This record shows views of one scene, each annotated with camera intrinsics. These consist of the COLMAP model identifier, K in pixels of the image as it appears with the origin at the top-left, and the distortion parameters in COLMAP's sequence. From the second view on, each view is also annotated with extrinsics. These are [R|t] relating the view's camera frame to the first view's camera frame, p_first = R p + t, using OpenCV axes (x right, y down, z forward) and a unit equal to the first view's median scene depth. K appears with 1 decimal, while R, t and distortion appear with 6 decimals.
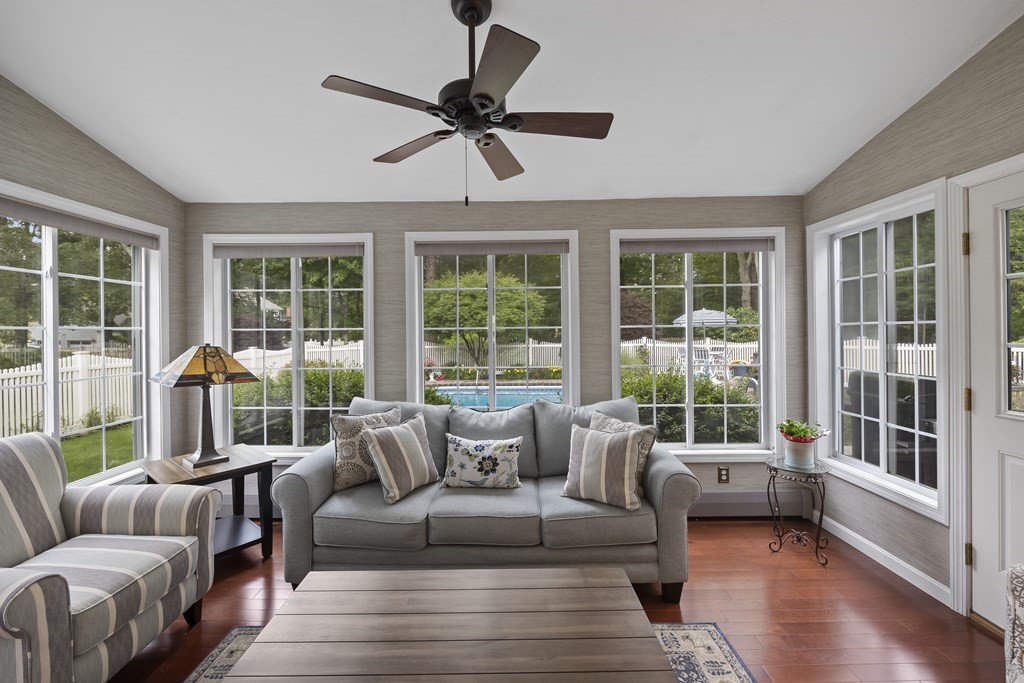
lens RADIAL K [[411.0, 0, 512.4], [0, 411.0, 338.2], [0, 0, 1]] dist [-0.005105, 0.000057]
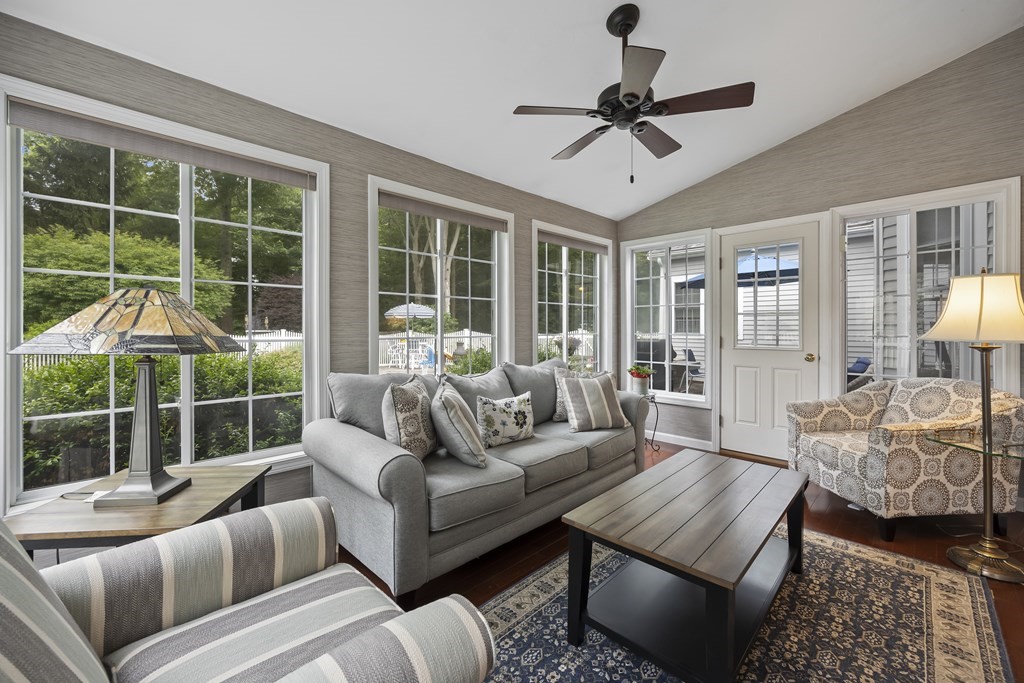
lens RADIAL K [[416.9, 0, 510.5], [0, 416.9, 334.6], [0, 0, 1]] dist [-0.002683, -0.000192]
pose [[0.697821, -0.003832, 0.716262, -0.859073], [0.004744, 0.999988, 0.000728, 0.088027], [-0.716257, 0.002890, 0.697831, 0.259020]]
